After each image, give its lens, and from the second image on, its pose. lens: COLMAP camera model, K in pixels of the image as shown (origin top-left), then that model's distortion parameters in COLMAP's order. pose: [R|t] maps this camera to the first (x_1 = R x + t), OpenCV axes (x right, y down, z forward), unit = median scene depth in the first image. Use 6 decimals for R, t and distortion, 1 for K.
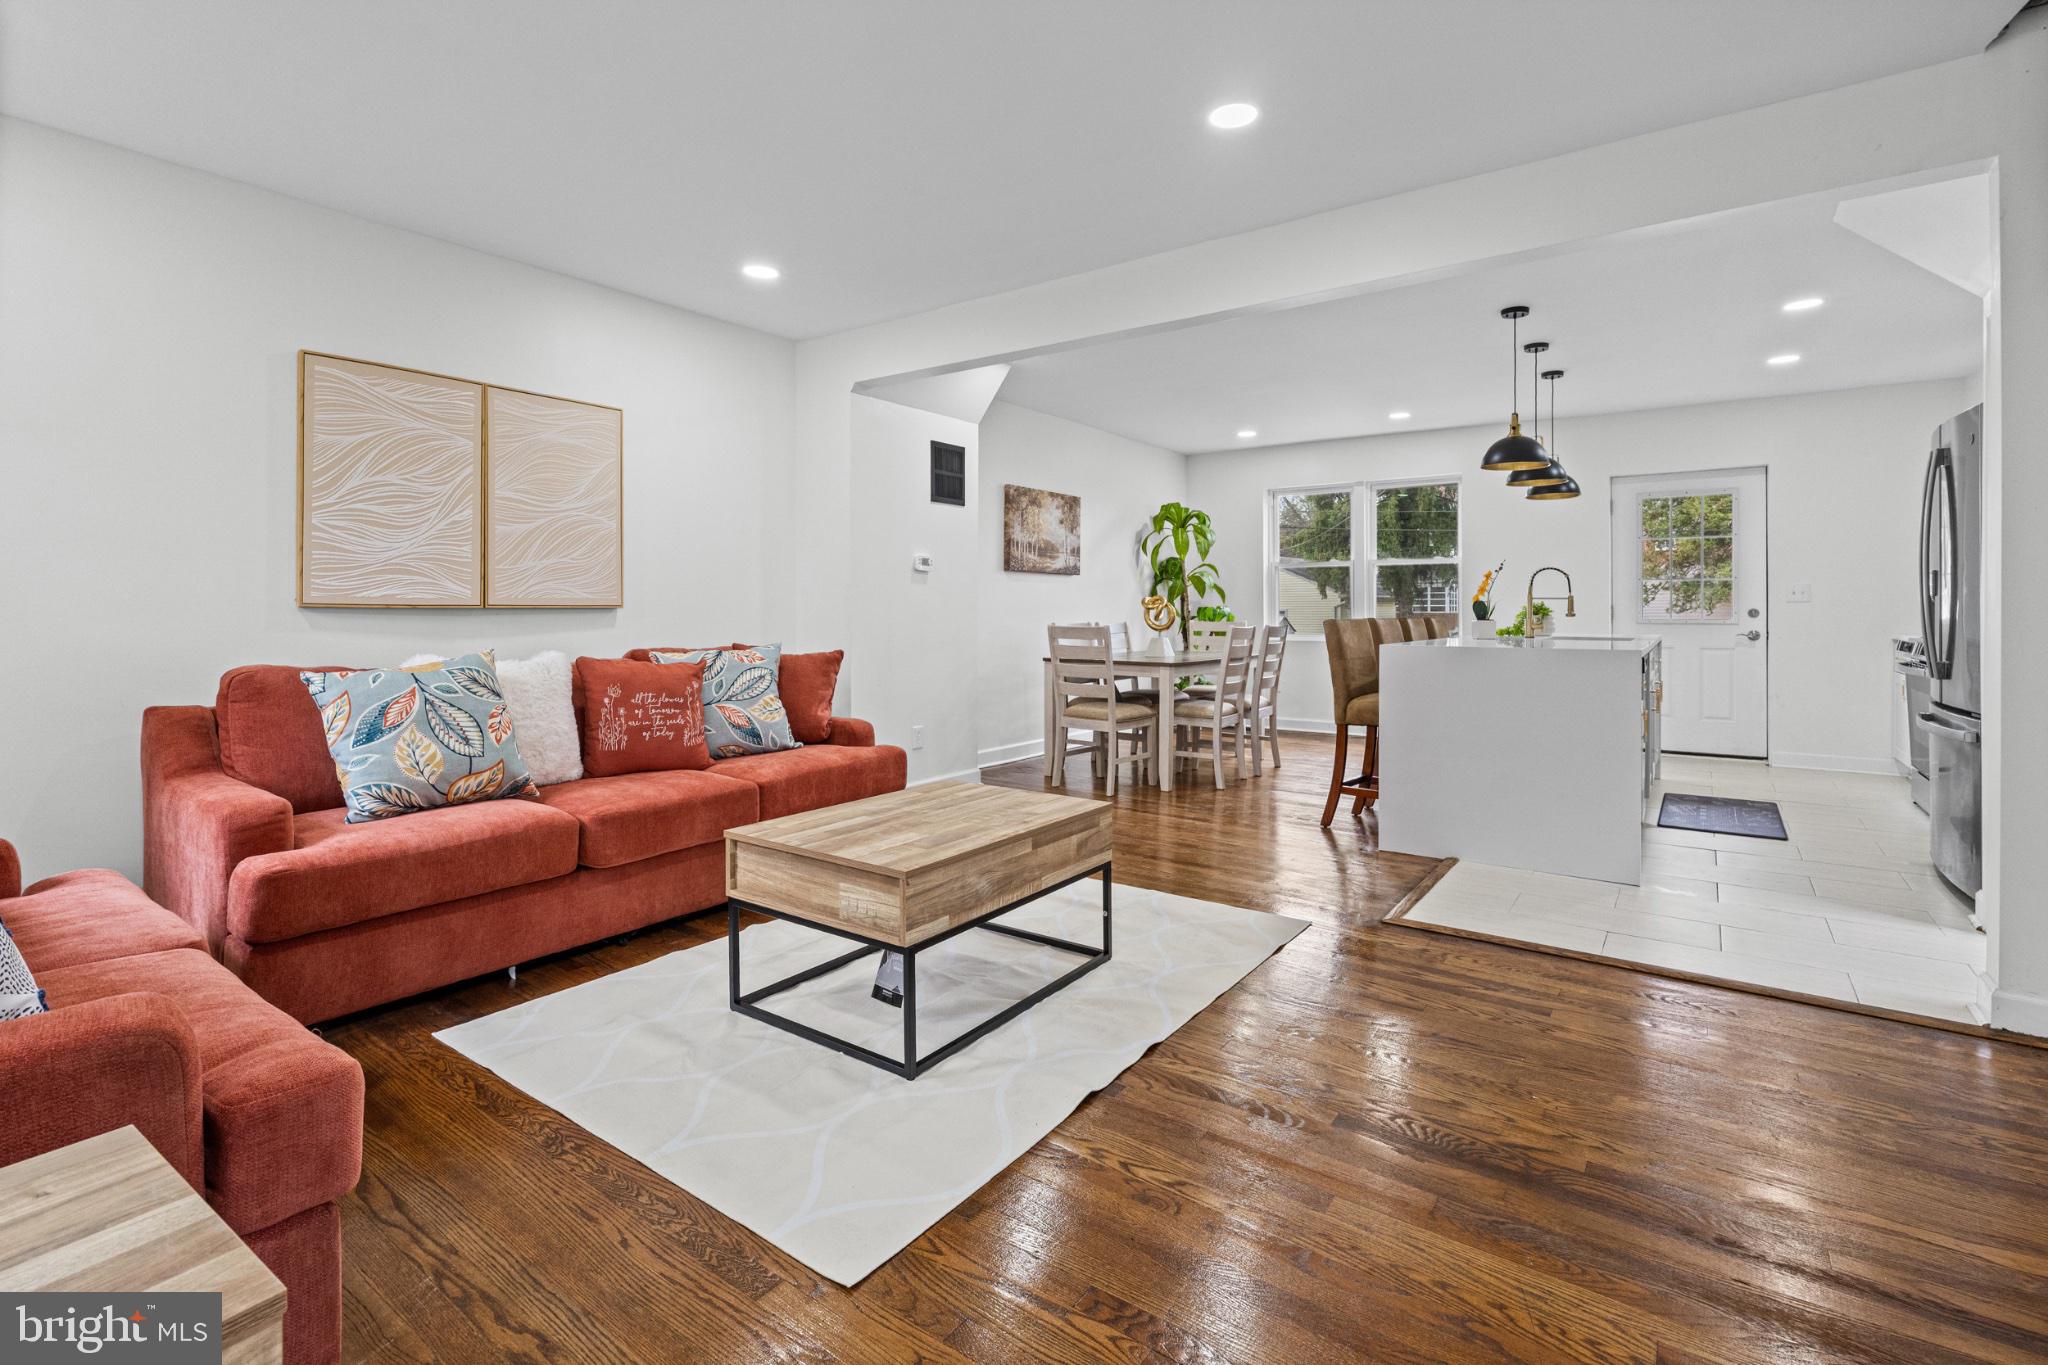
lens RADIAL K [[941.2, 0, 1018.9], [0, 941.2, 638.0], [0, 0, 1]] dist [-0.001106, -0.000067]
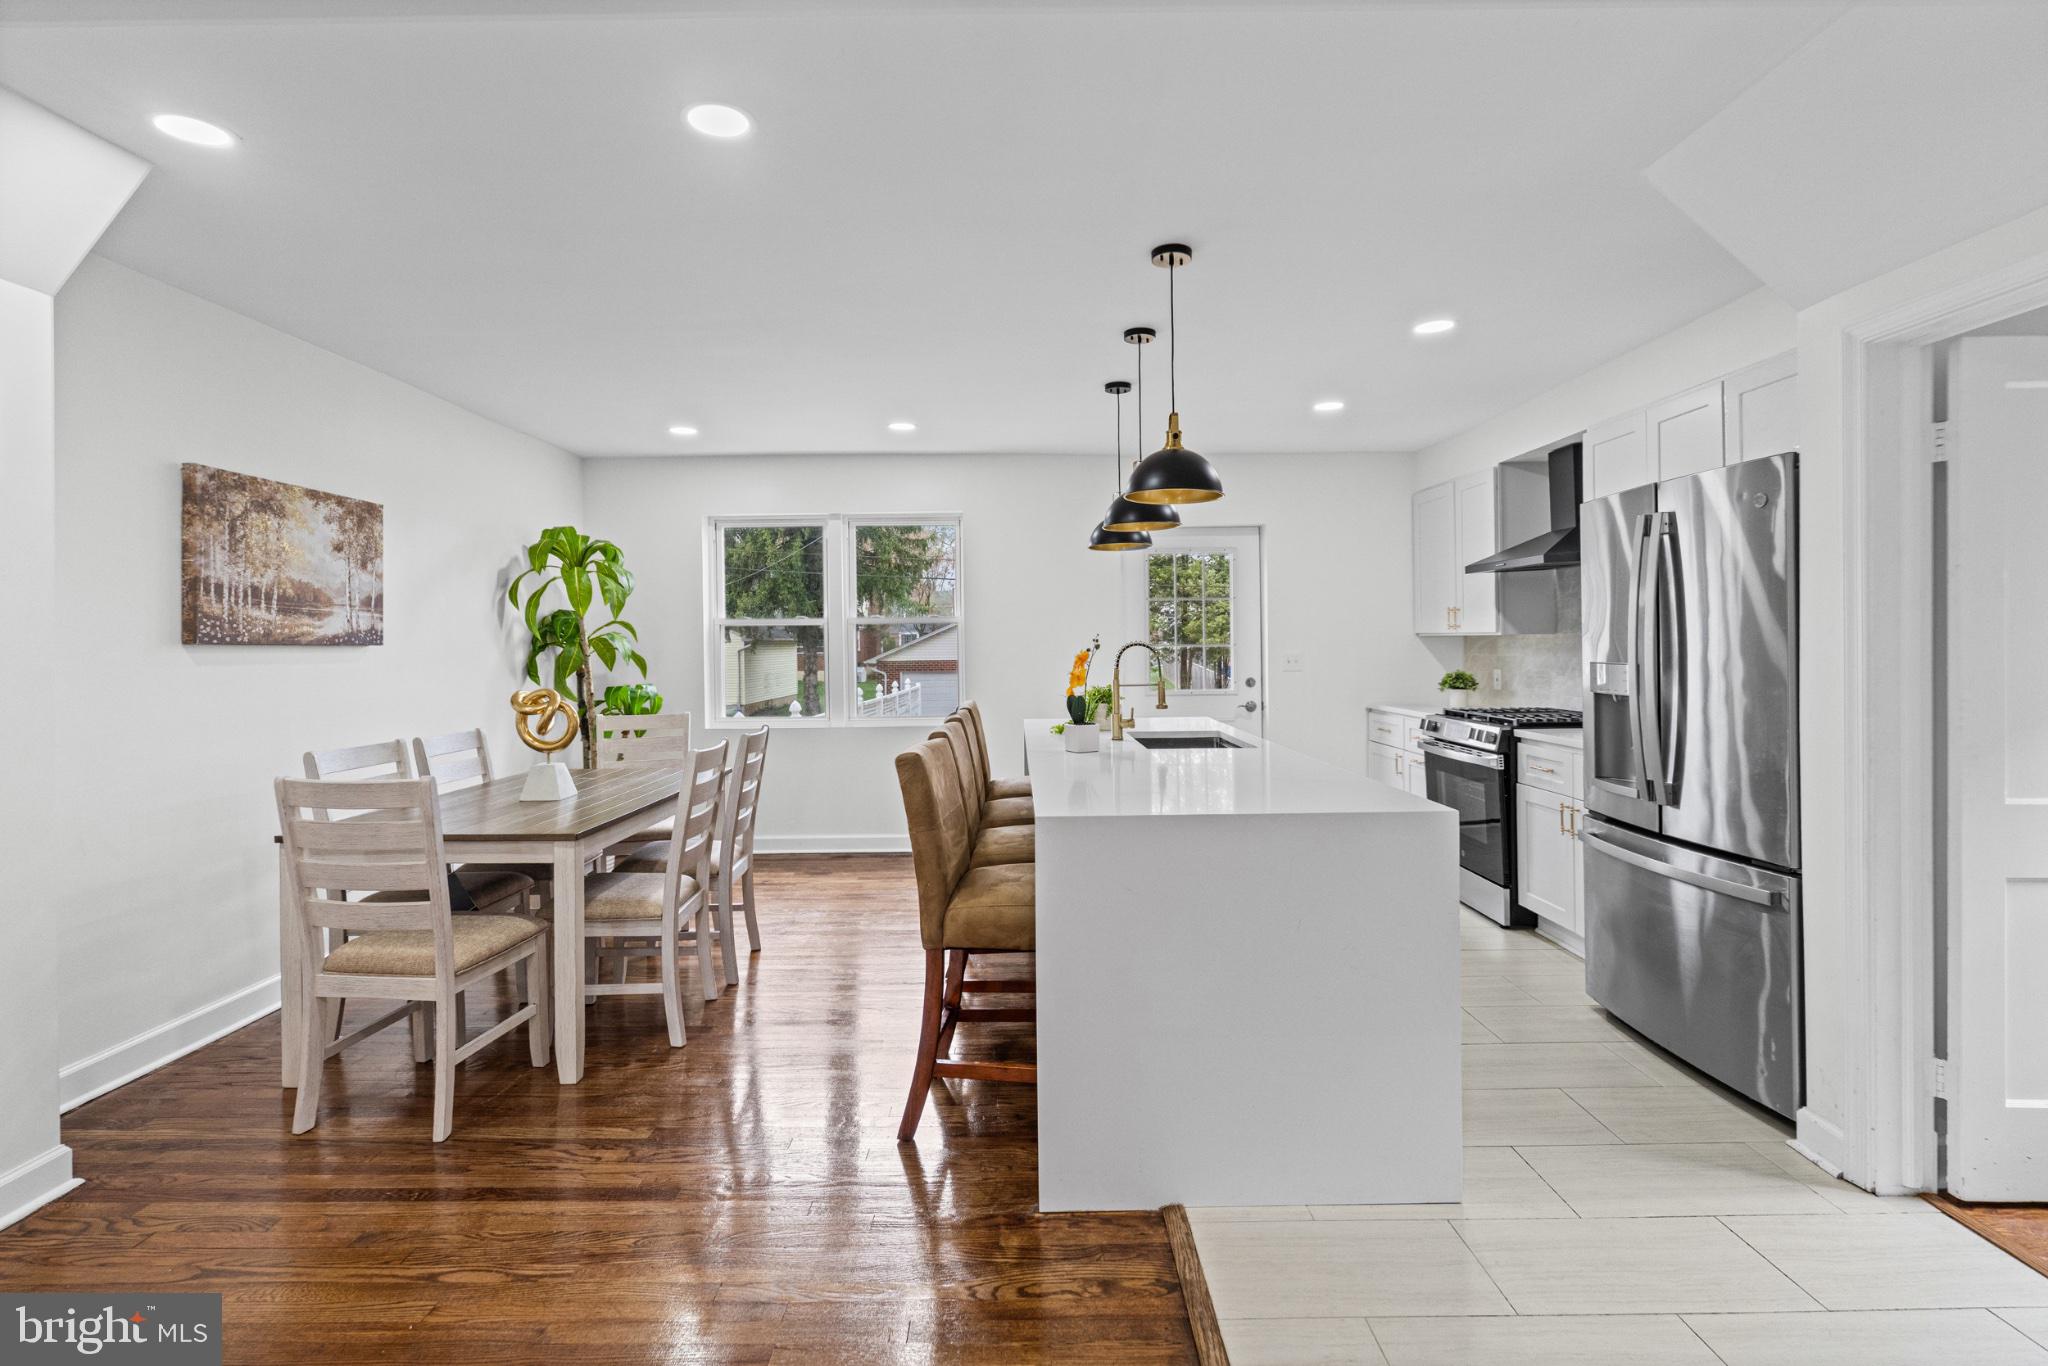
lens RADIAL K [[941.2, 0, 1018.9], [0, 941.2, 638.5], [0, 0, 1]] dist [-0.001106, -0.000067]
pose [[0.809455, -0.006571, 0.587145, 0.043890], [0.030295, 0.999073, -0.030585, -0.043998], [-0.586400, 0.042545, 0.808903, 0.344888]]
